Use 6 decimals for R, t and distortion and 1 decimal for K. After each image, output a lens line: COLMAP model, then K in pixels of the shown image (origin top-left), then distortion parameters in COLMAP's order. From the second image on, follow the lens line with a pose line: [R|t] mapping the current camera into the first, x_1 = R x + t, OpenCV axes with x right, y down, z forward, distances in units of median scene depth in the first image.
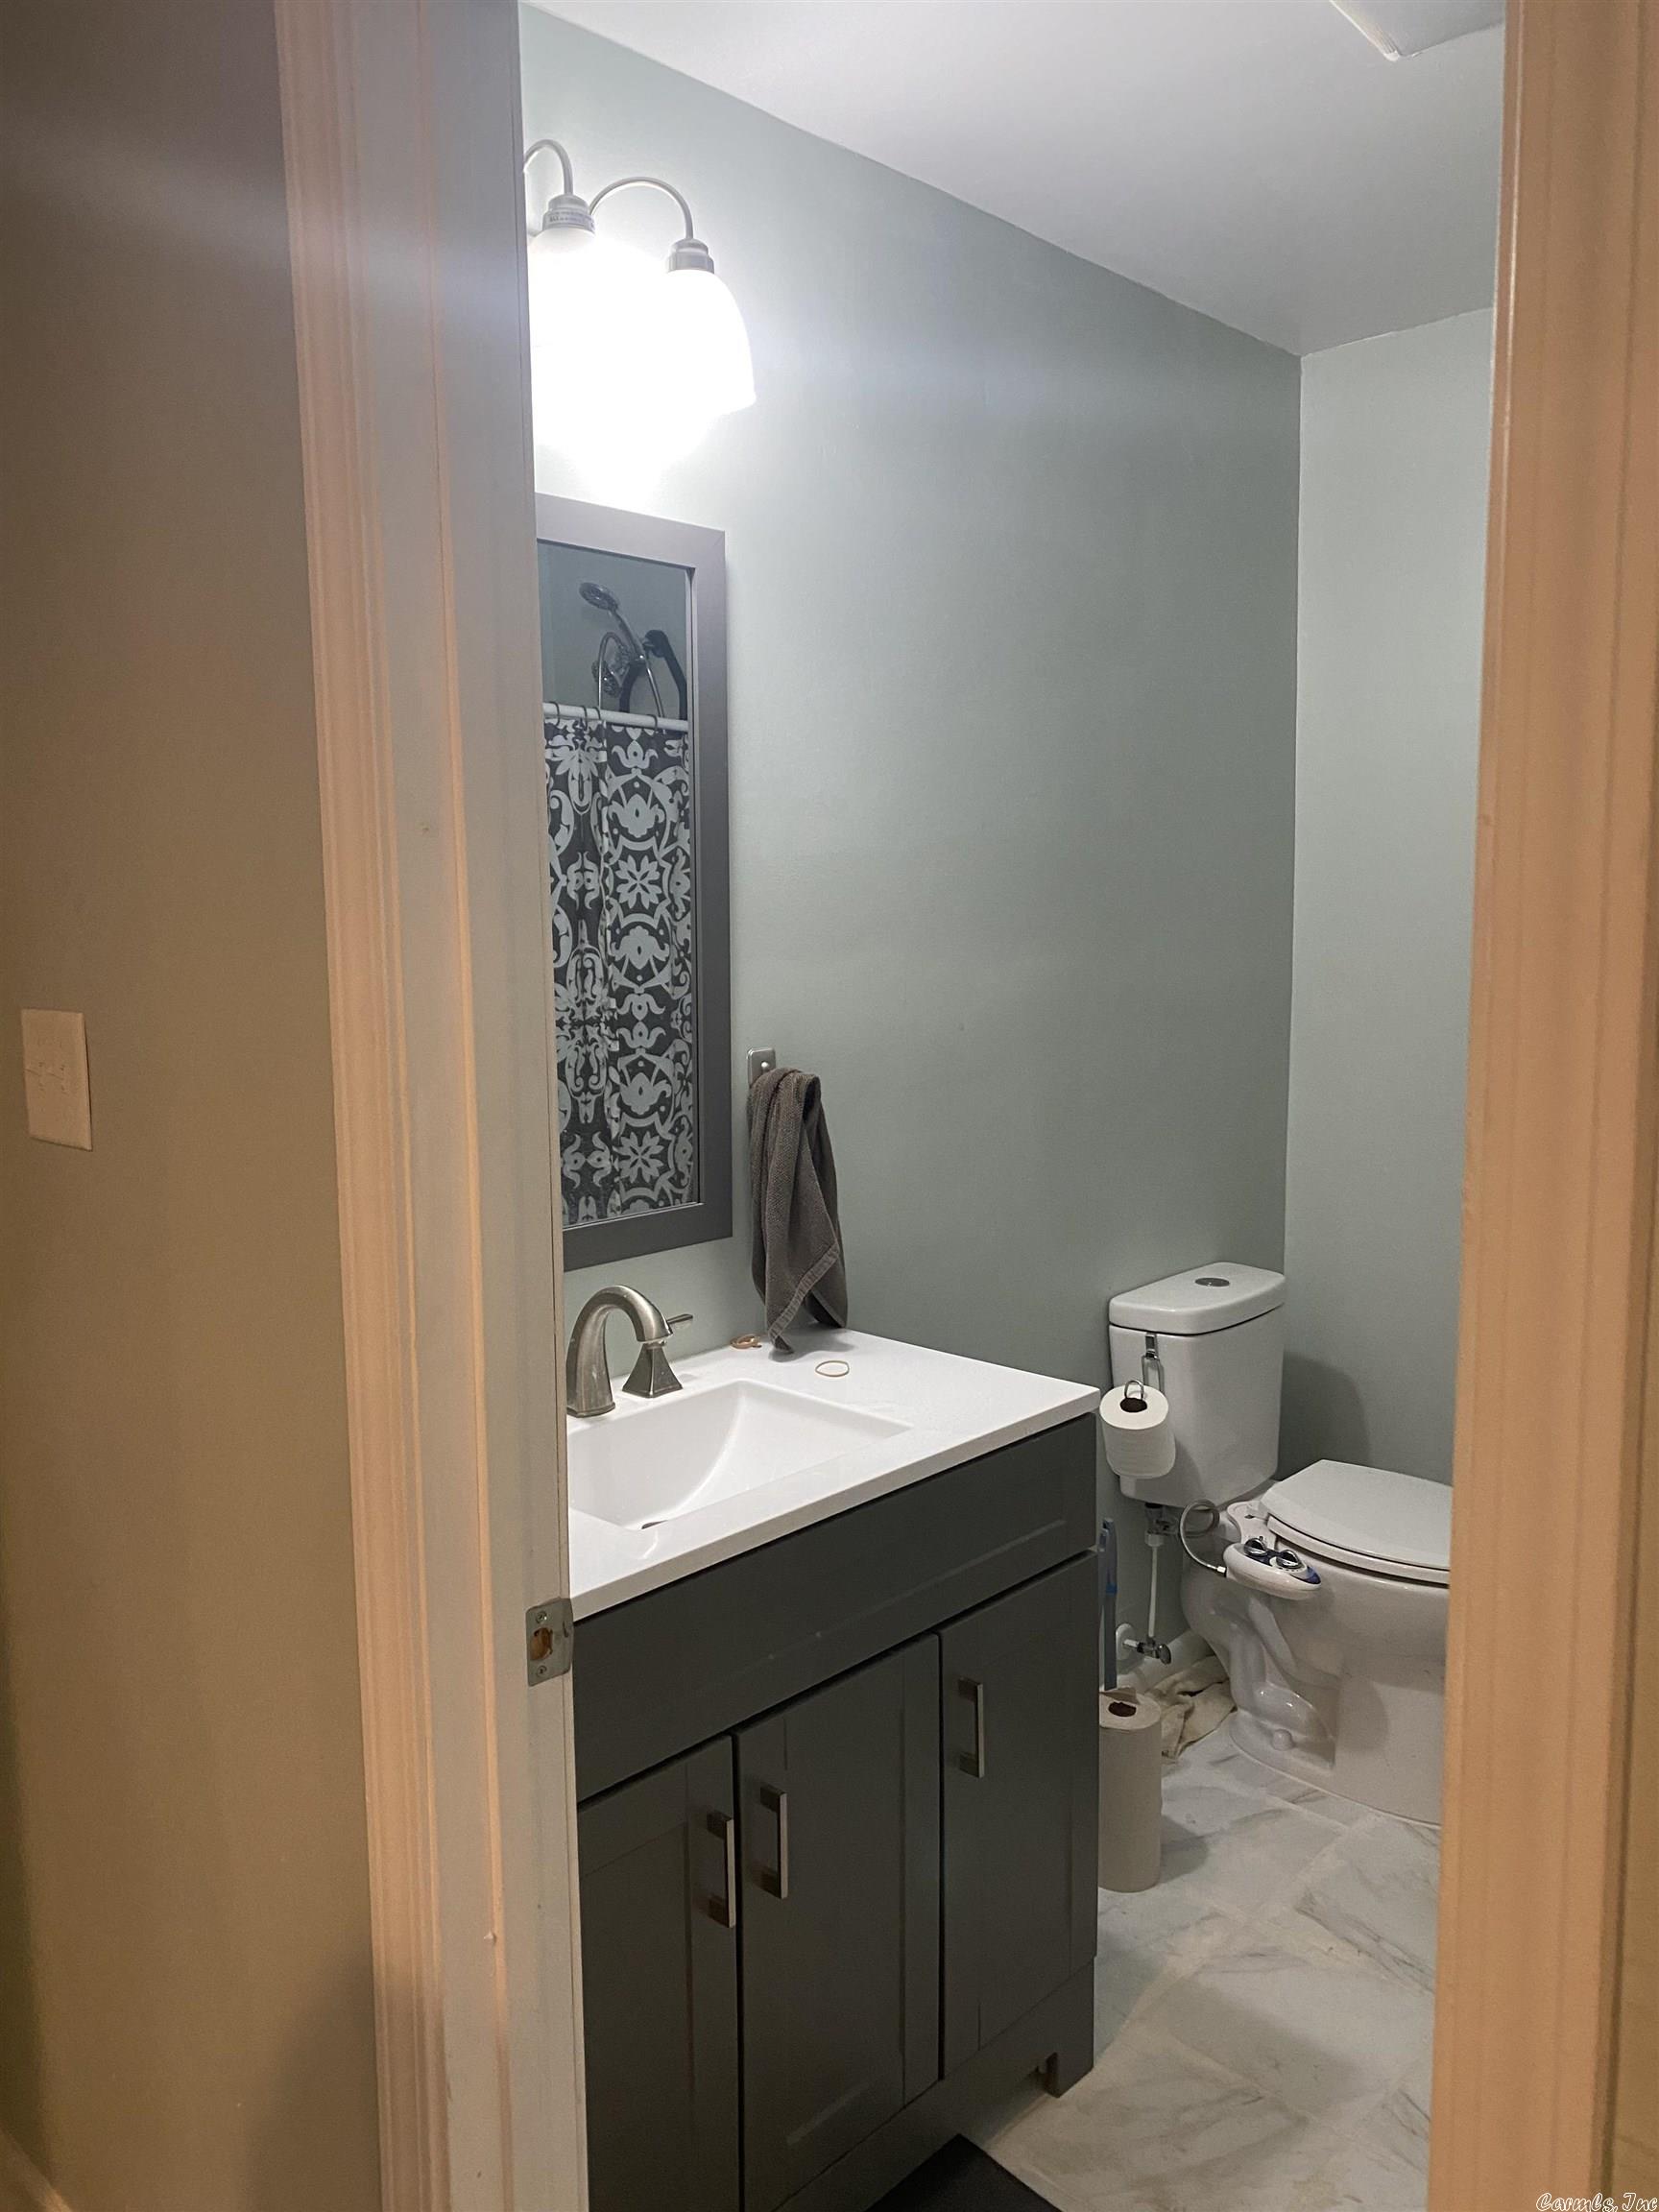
lens RADIAL K [[1704.5, 0, 830.7], [0, 1704.5, 1104.1], [0, 0, 1]] dist [0.045925, -0.044699]
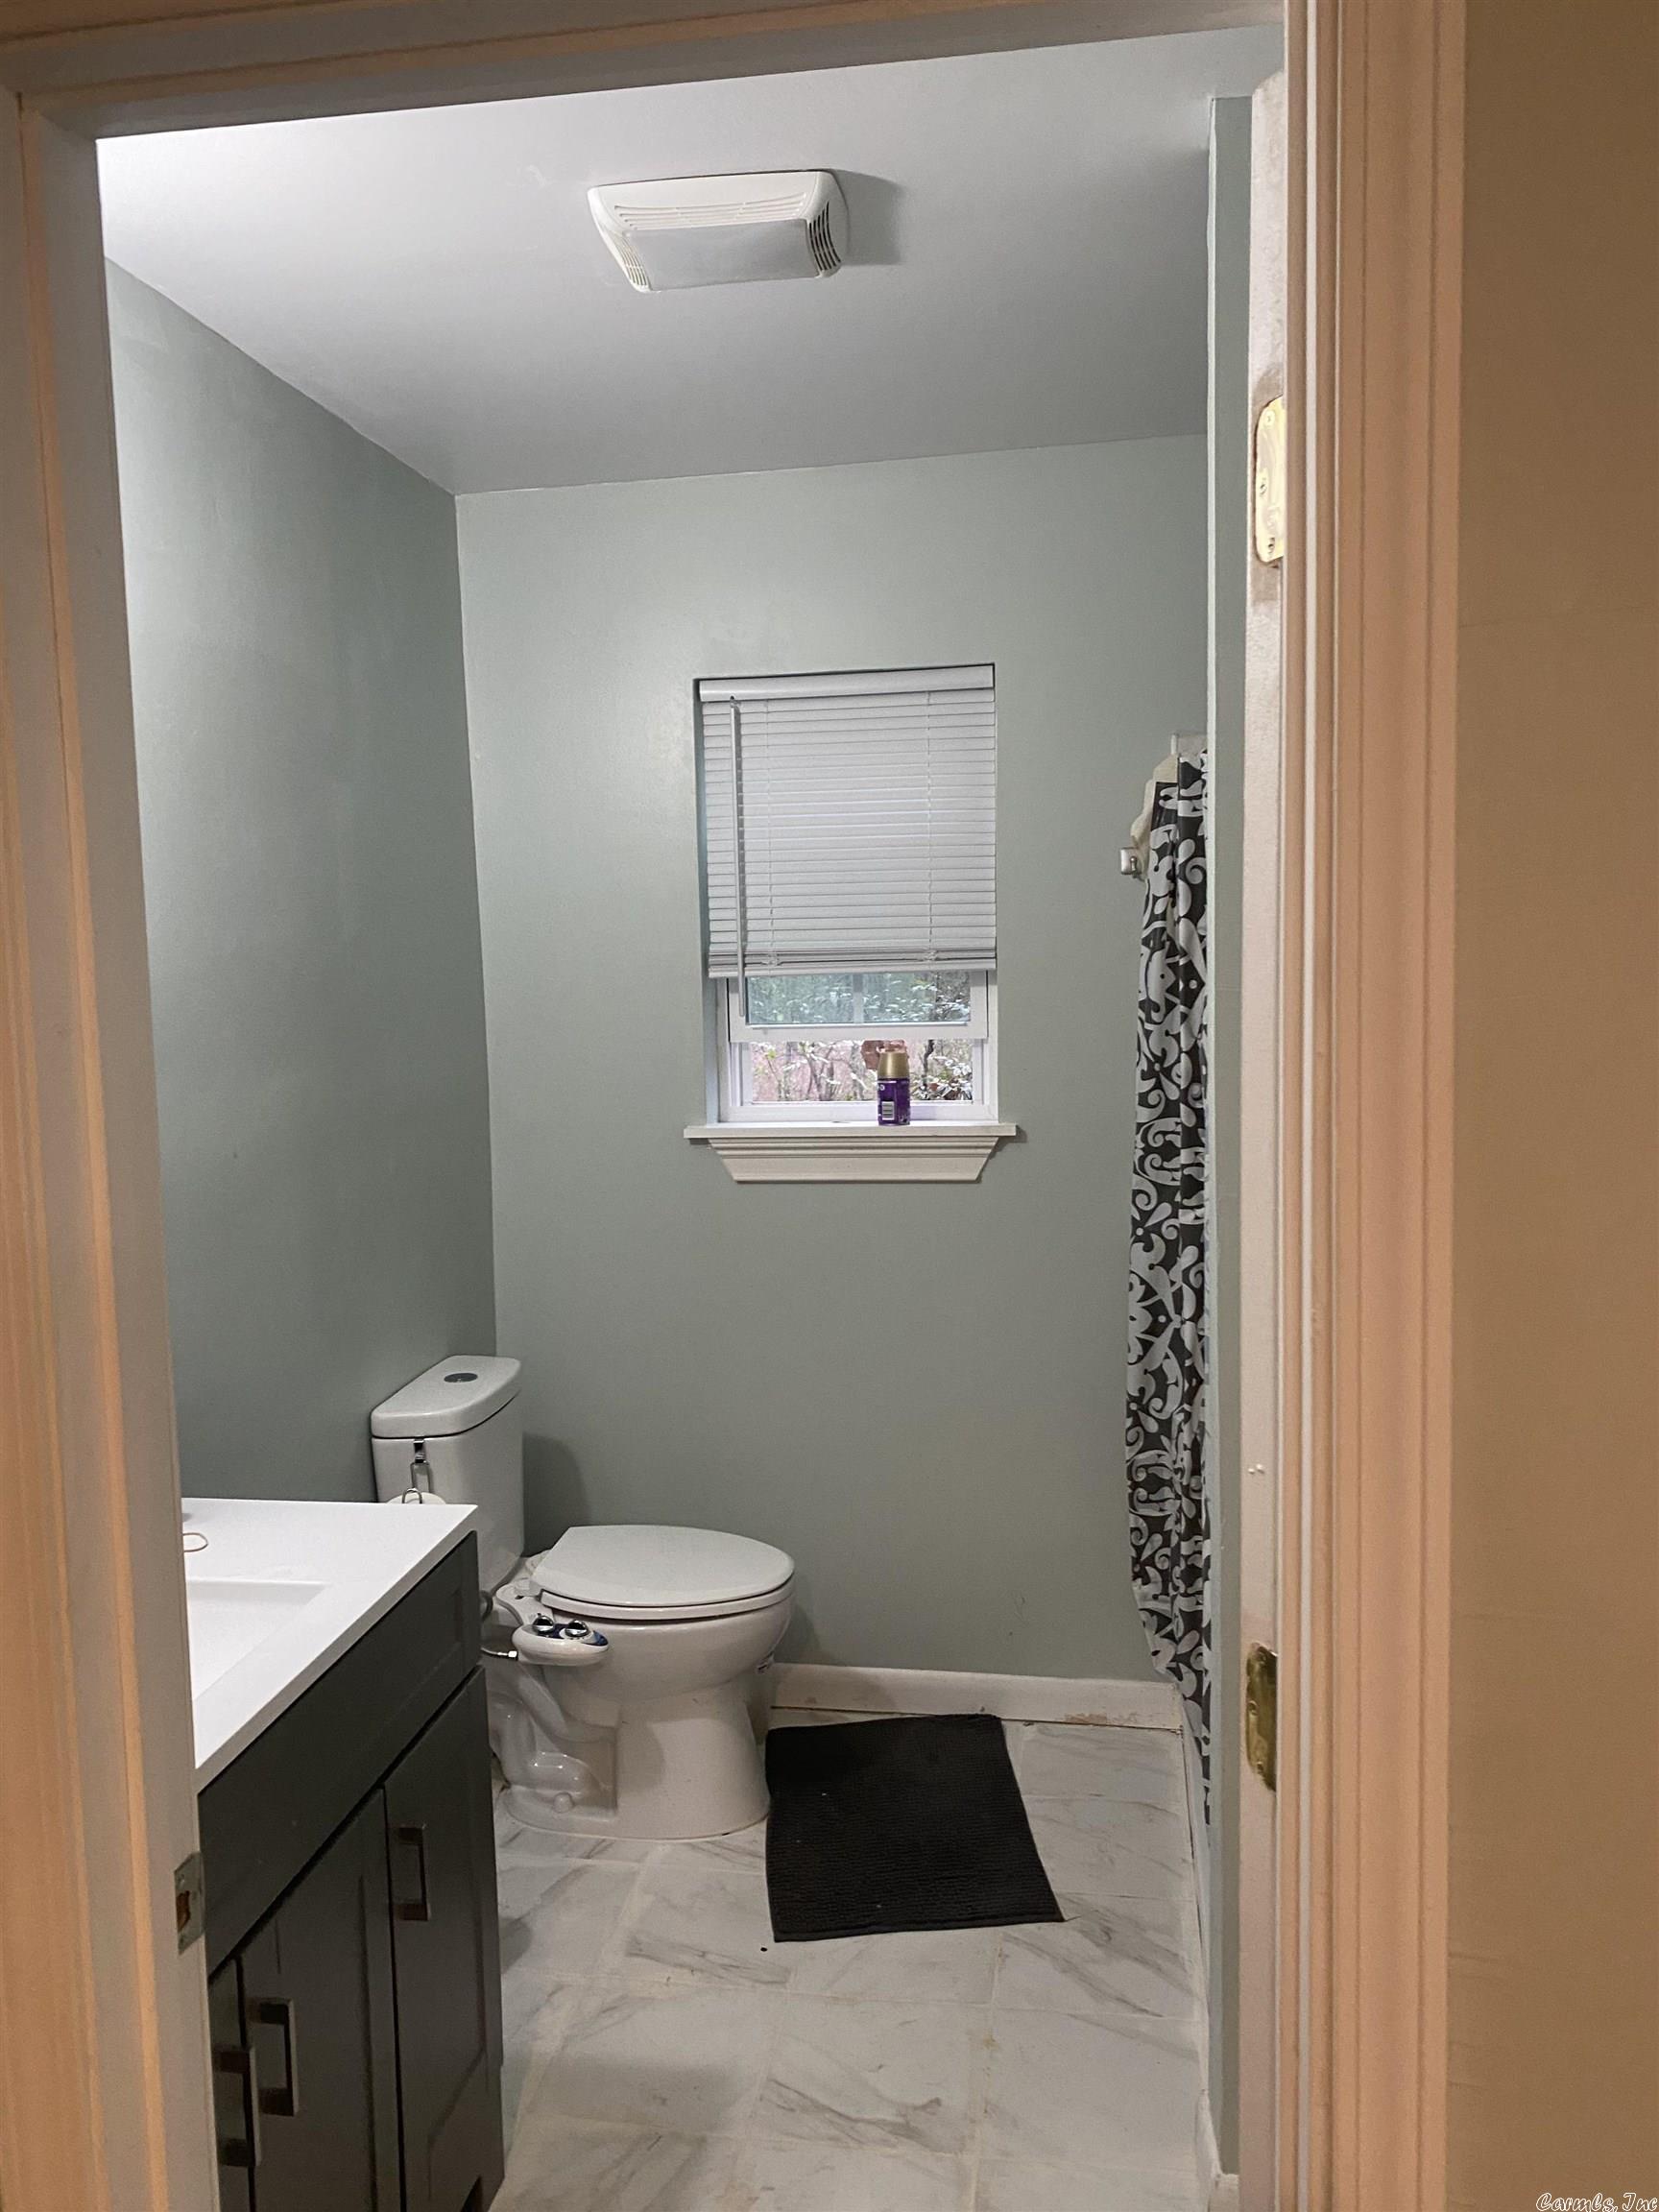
lens RADIAL K [[1704.5, 0, 842.1], [0, 1704.5, 1101.9], [0, 0, 1]] dist [0.045925, -0.044699]
pose [[0.823112, -0.064642, 0.564187, -0.170955], [0.084284, 0.996403, -0.008802, -0.035744], [-0.561589, 0.054797, 0.825600, 0.012276]]
